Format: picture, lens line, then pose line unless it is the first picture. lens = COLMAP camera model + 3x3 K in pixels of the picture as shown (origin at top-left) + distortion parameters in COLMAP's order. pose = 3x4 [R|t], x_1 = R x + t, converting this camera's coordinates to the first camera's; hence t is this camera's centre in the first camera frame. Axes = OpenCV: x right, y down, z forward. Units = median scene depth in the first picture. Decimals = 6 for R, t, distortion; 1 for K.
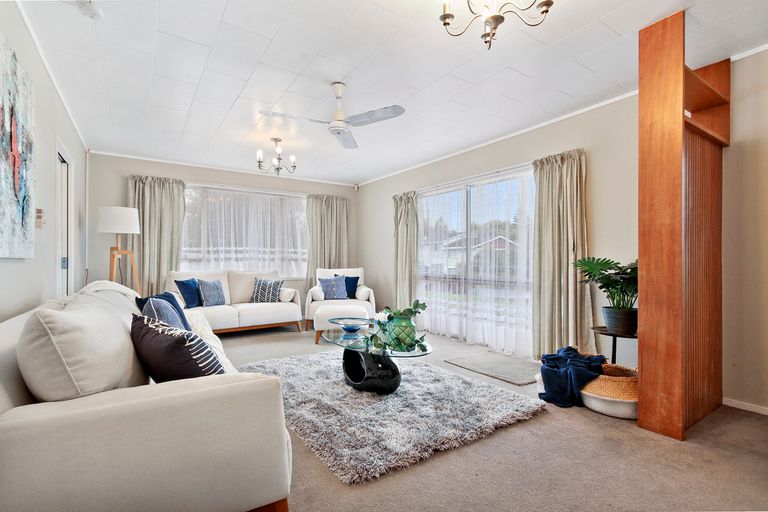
lens RADIAL K [[356.6, 0, 381.6], [0, 356.6, 258.4], [0, 0, 1]] dist [0.002638, 0.000727]
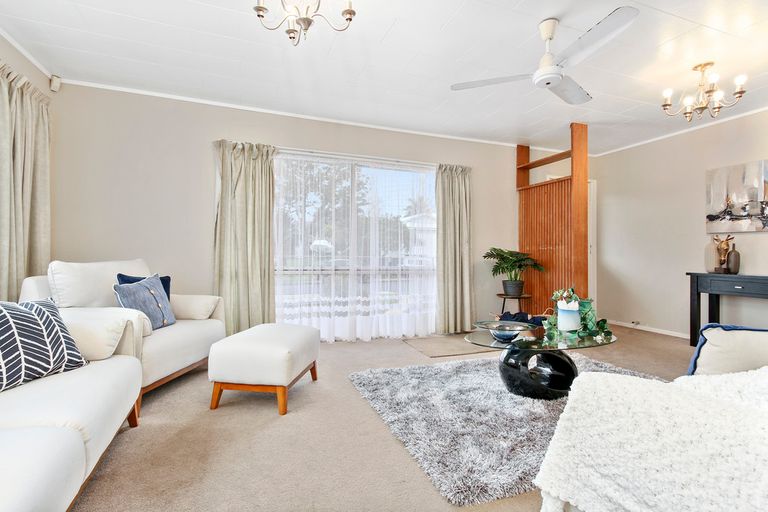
lens RADIAL K [[356.6, 0, 381.6], [0, 356.6, 258.4], [0, 0, 1]] dist [0.002638, 0.000727]
pose [[0.236815, -0.005884, 0.971537, -1.347327], [-0.010722, 0.999905, 0.008670, 0.044566], [-0.971496, -0.012470, 0.236729, 1.626550]]
